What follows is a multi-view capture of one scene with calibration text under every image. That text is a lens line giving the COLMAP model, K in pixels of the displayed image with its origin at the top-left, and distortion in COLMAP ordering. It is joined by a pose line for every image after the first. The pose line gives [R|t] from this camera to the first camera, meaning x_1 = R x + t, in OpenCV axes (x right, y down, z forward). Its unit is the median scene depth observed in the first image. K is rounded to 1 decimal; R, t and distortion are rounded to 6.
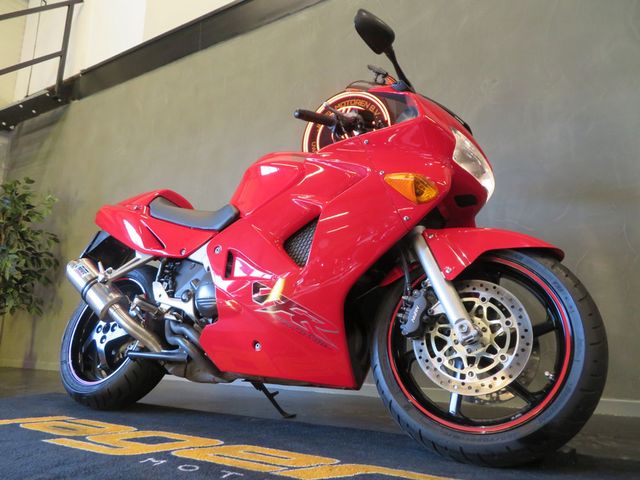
lens RADIAL K [[458.8, 0, 320.2], [0, 458.8, 238.9], [0, 0, 1]] dist [-0.003876, -0.003193]
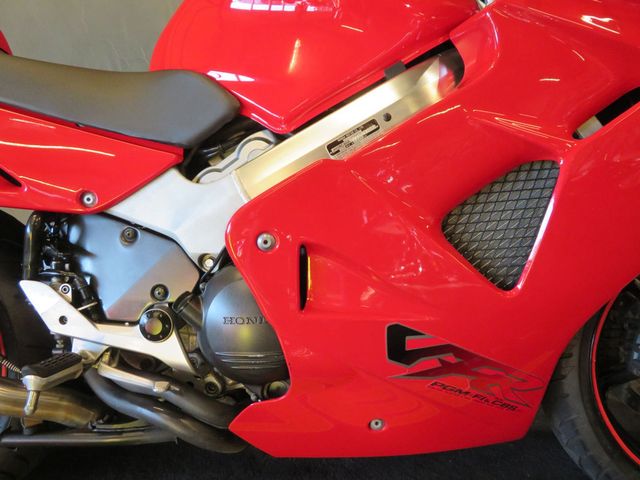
lens RADIAL K [[453.5, 0, 320.0], [0, 453.5, 240.0], [0, 0, 1]] dist [0.000724, 0.002307]
pose [[0.871250, -0.158627, 0.464501, -0.412297], [-0.077766, 0.889777, 0.449721, -0.175742], [-0.484640, -0.427942, 0.762882, 0.774329]]
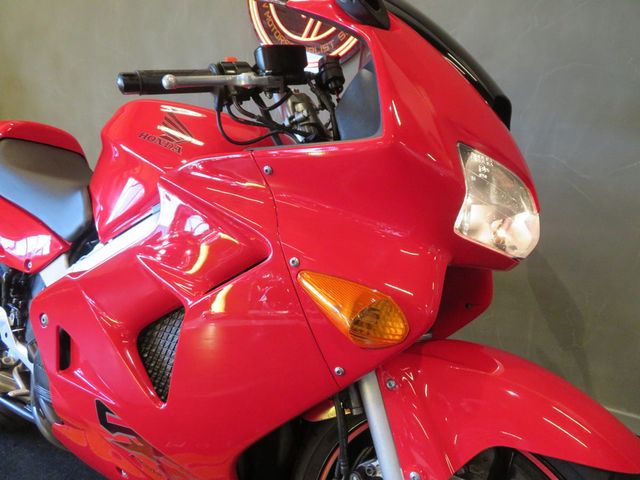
lens RADIAL K [[461.9, 0, 314.0], [0, 461.9, 239.6], [0, 0, 1]] dist [-0.001025, -0.000016]
pose [[0.998772, -0.003248, -0.049431, 0.177787], [0.024262, 0.902046, 0.430958, -0.363345], [0.043189, -0.431628, 0.901017, 0.588346]]
